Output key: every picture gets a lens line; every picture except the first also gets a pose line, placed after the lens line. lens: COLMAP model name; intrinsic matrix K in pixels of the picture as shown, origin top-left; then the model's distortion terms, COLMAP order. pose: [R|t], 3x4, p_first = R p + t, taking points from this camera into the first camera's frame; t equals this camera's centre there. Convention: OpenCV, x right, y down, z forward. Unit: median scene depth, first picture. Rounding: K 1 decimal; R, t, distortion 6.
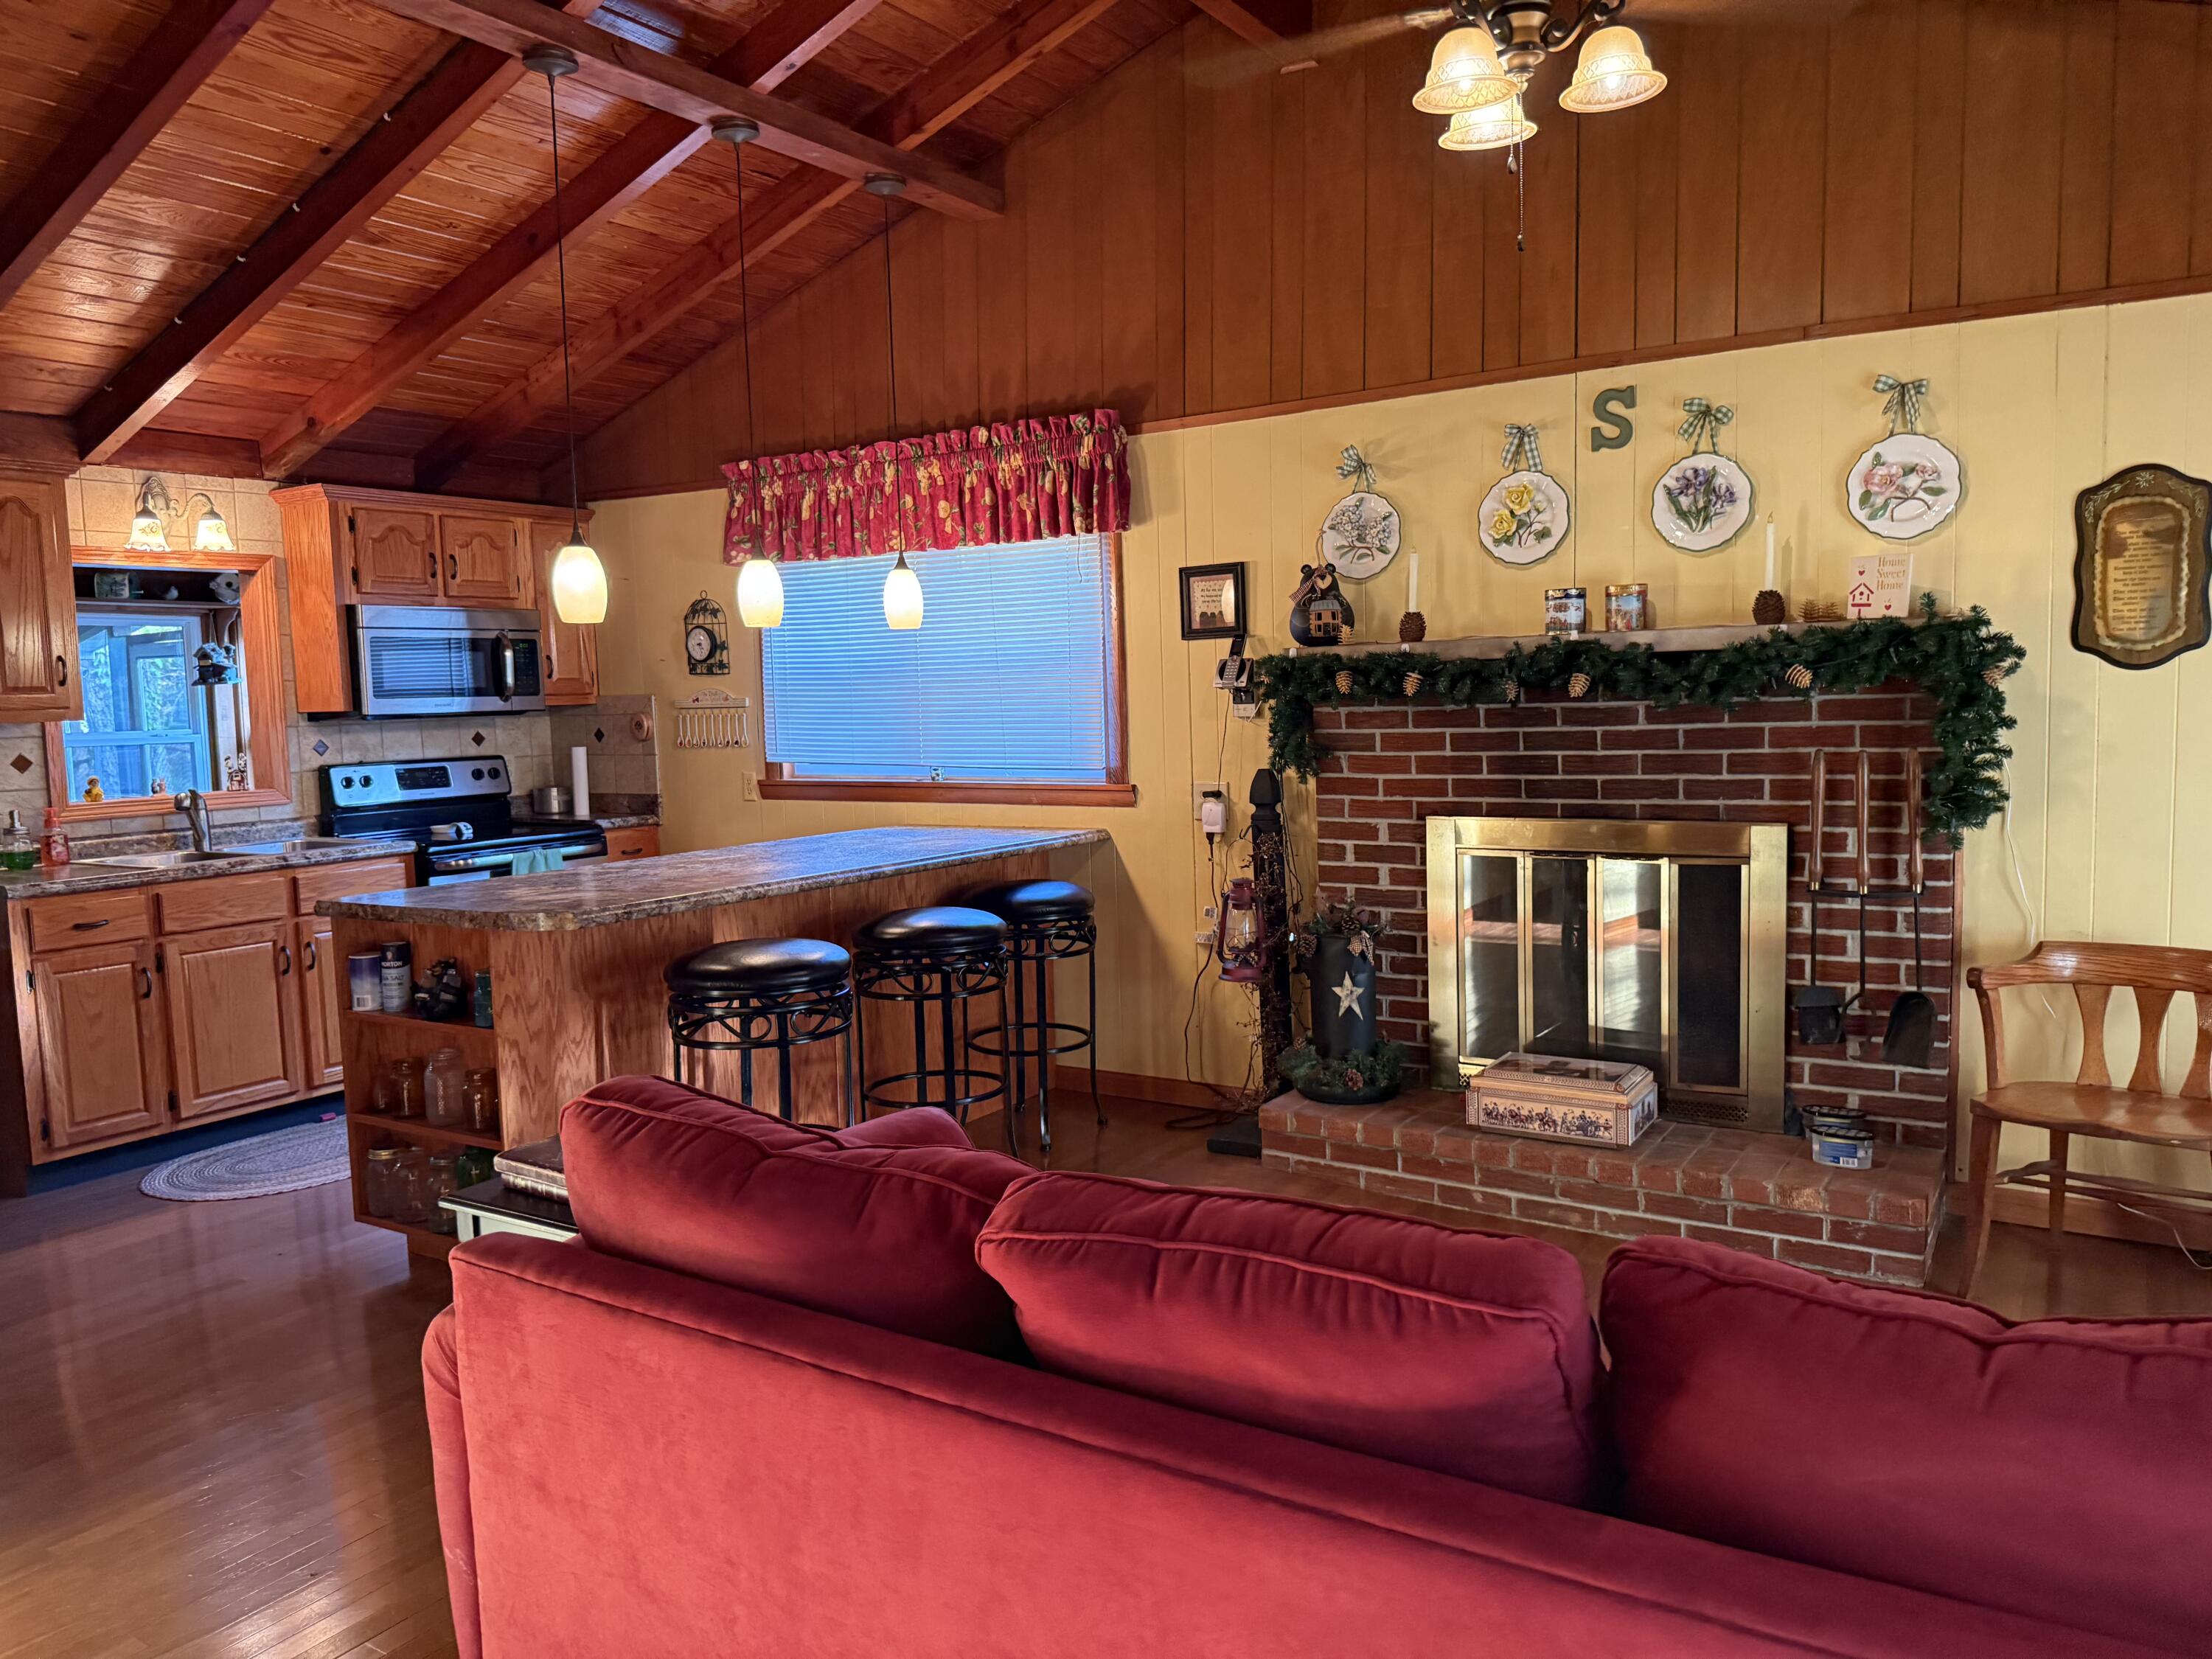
lens RADIAL K [[1551.6, 0, 1102.5], [0, 1551.6, 830.7], [0, 0, 1]] dist [0.139139, -0.244168]
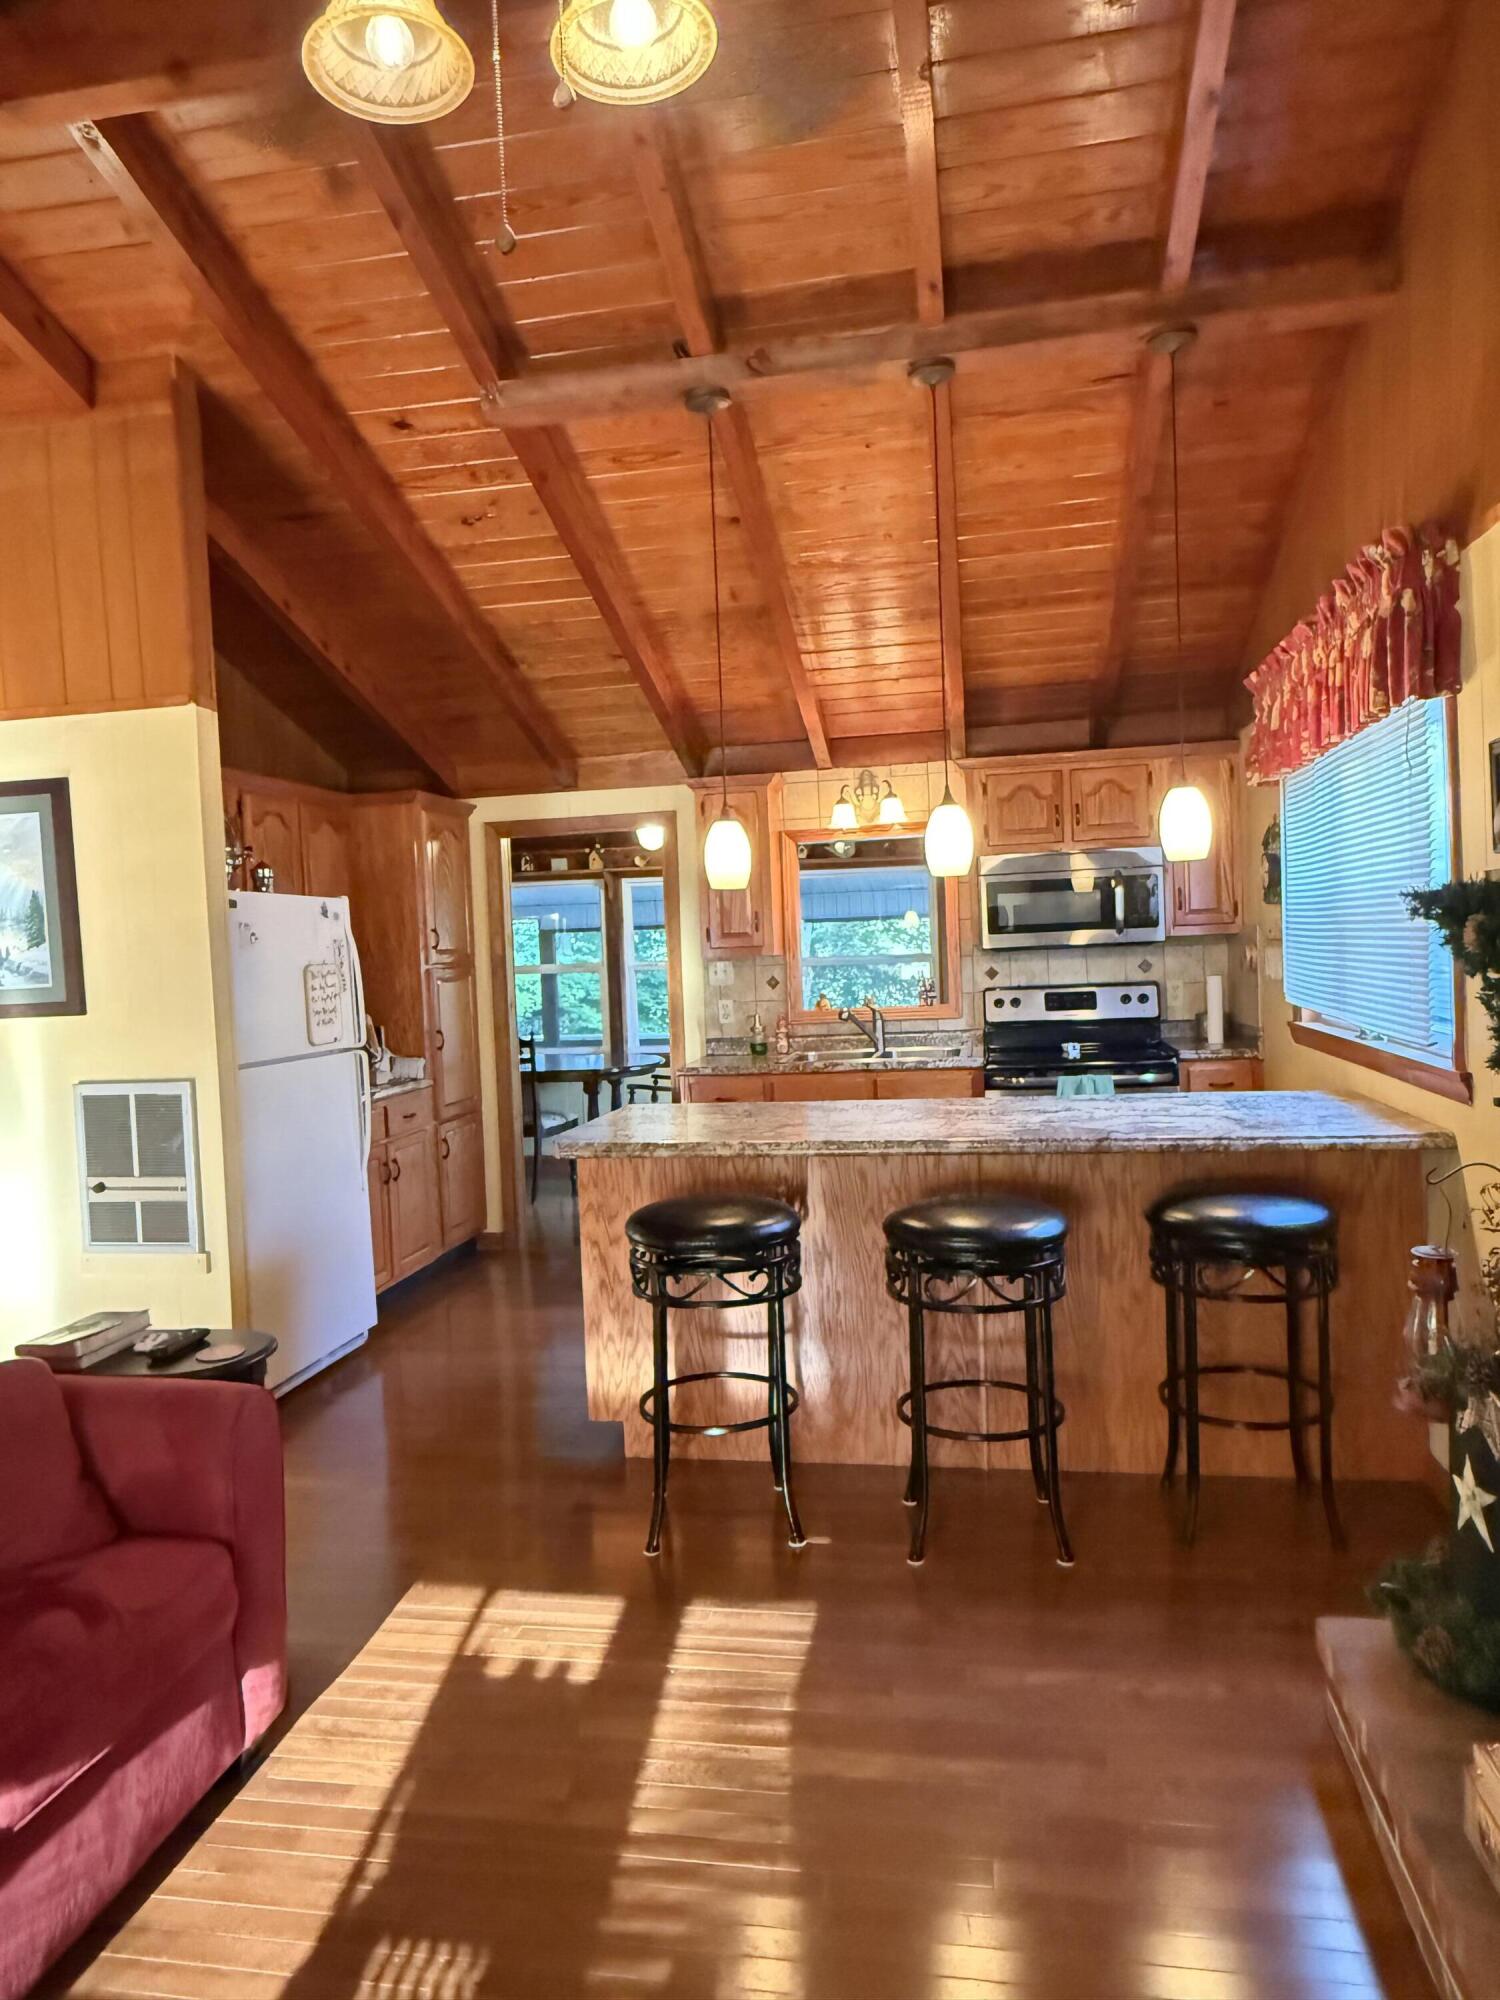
lens RADIAL K [[1312.0, 0, 750.0], [0, 1312.0, 1000.0], [0, 0, 1]] dist [-0.006925, 0.023656]
pose [[0.383101, 0.049517, -0.922378, 0.468016], [-0.049054, 0.998244, 0.033216, -0.072000], [0.922403, 0.032521, 0.384857, 0.562238]]
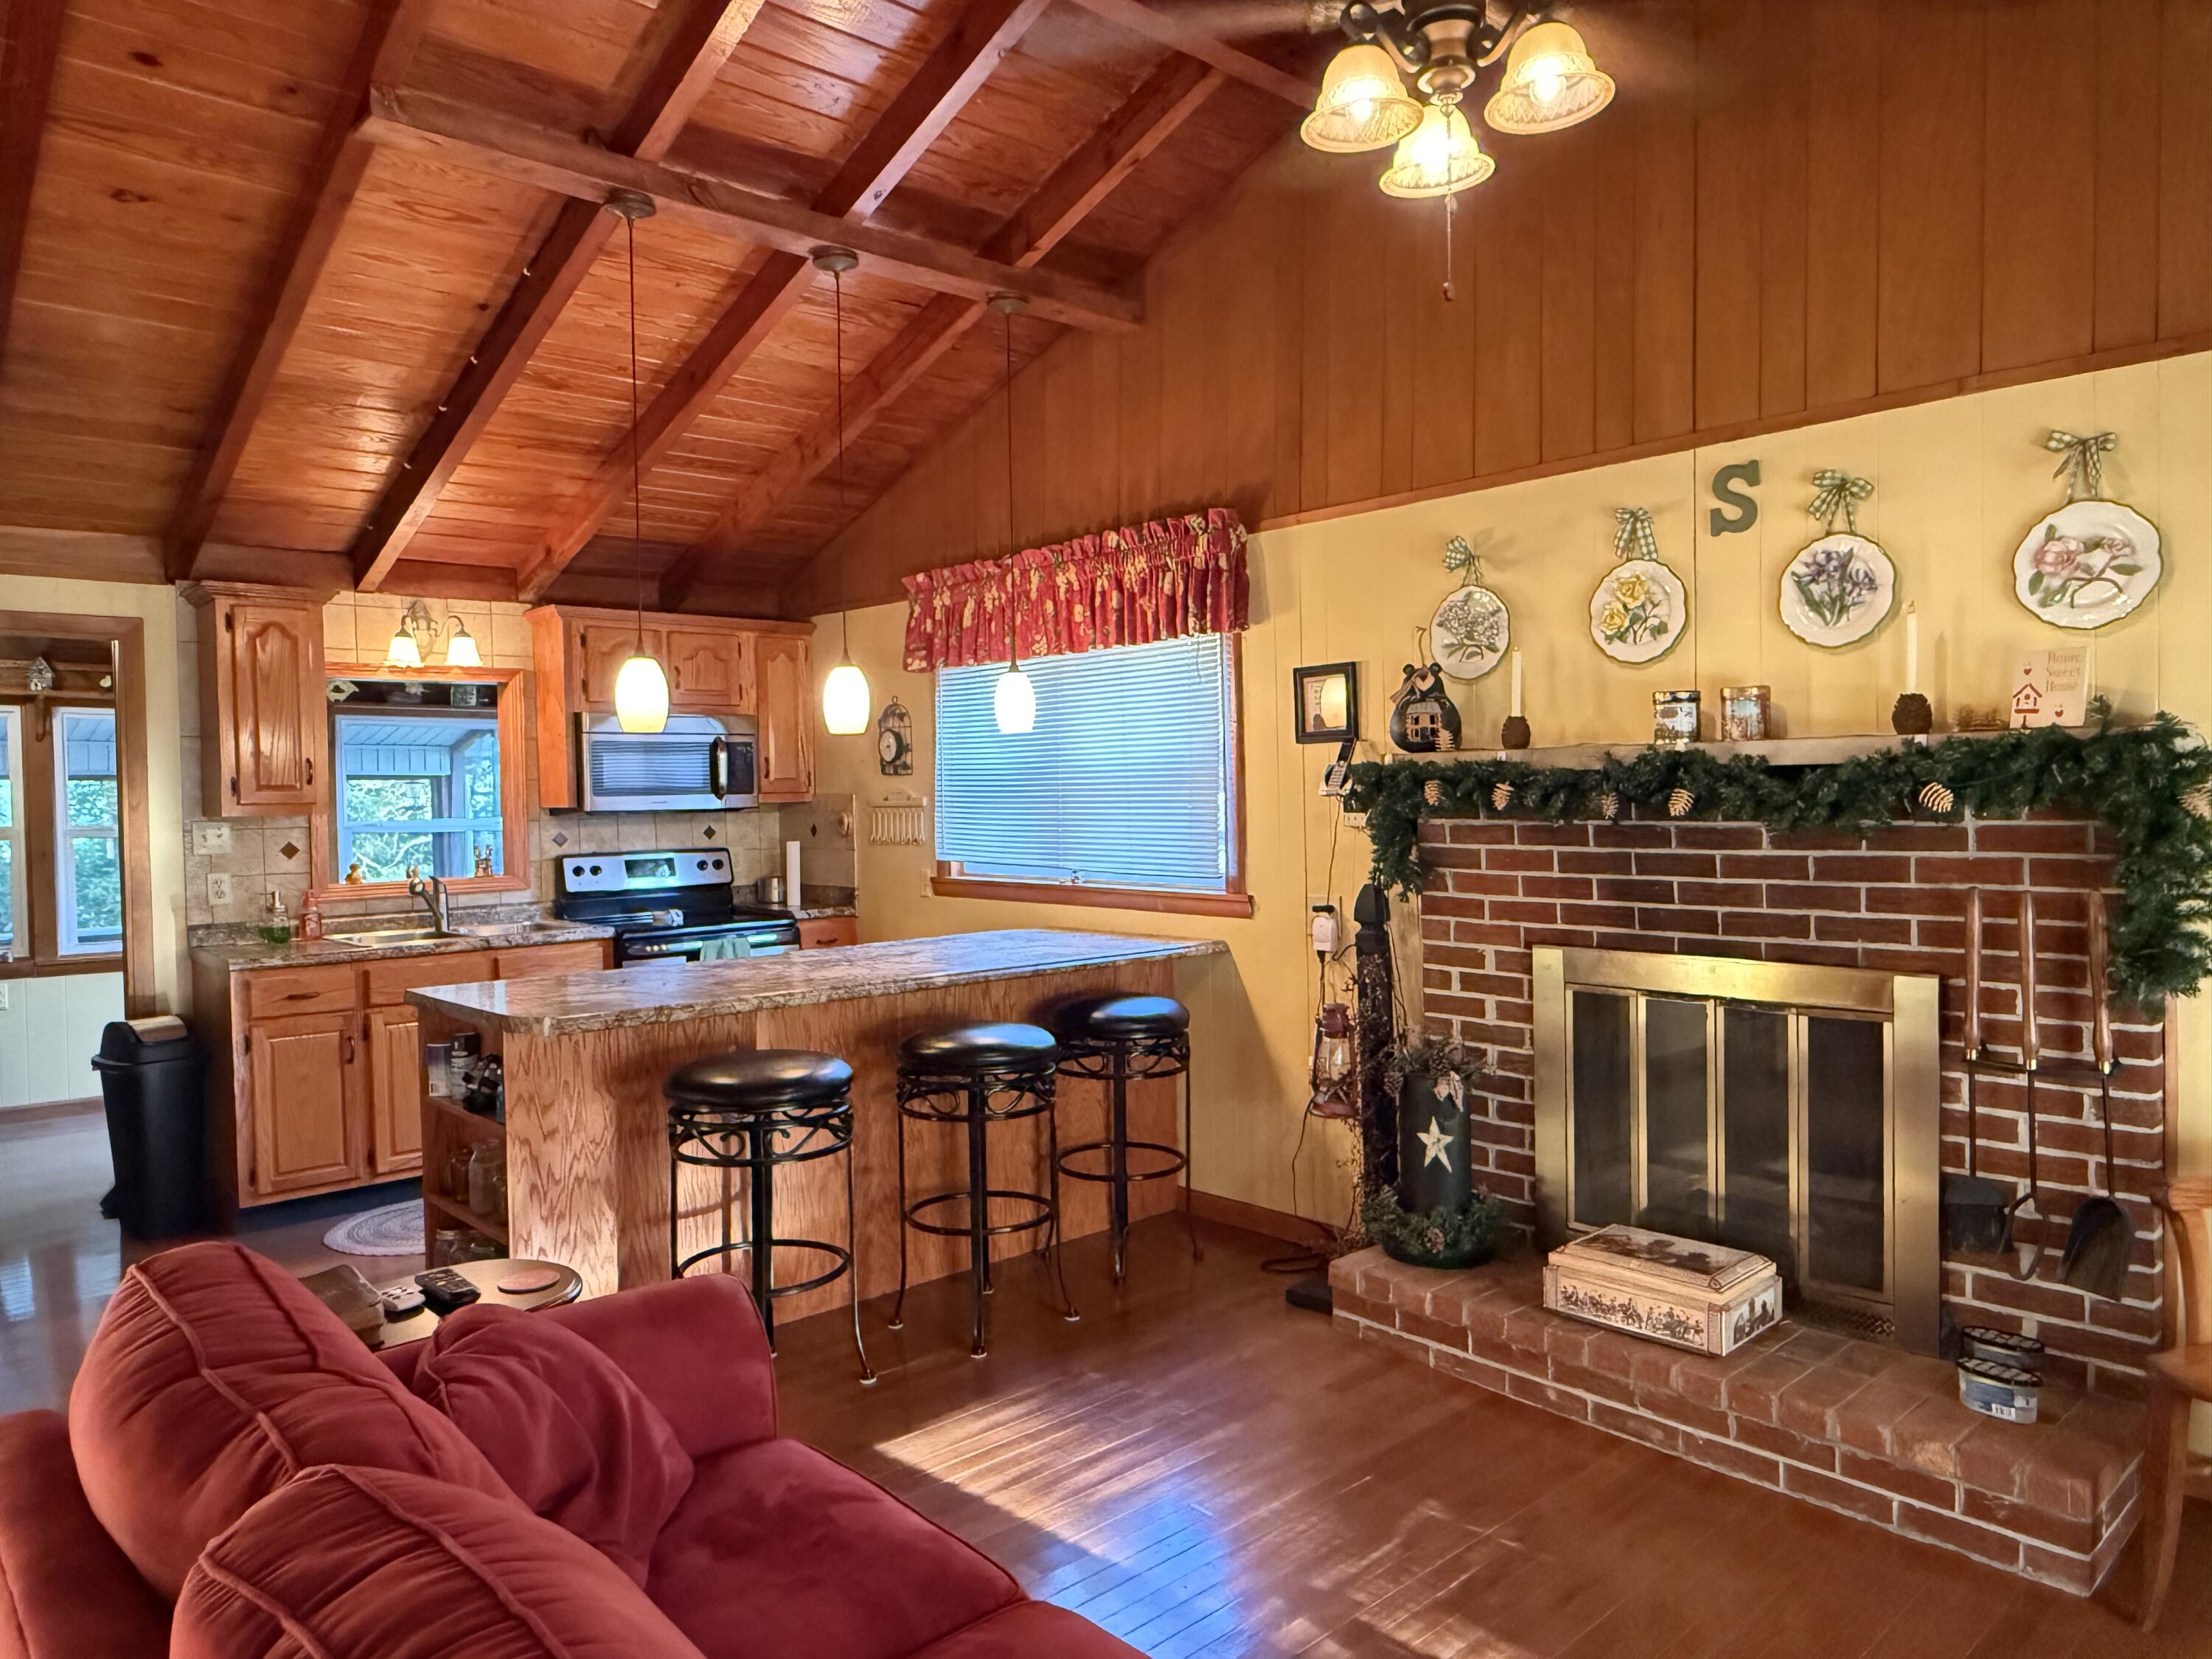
lens RADIAL K [[1451.1, 0, 1110.7], [0, 1451.1, 828.4], [0, 0, 1]] dist [-0.006925, 0.023656]
pose [[0.967404, 0.017113, -0.252661, 0.179462], [-0.031430, 0.998114, -0.052739, -0.023770], [0.251282, 0.058961, 0.966116, 0.137286]]
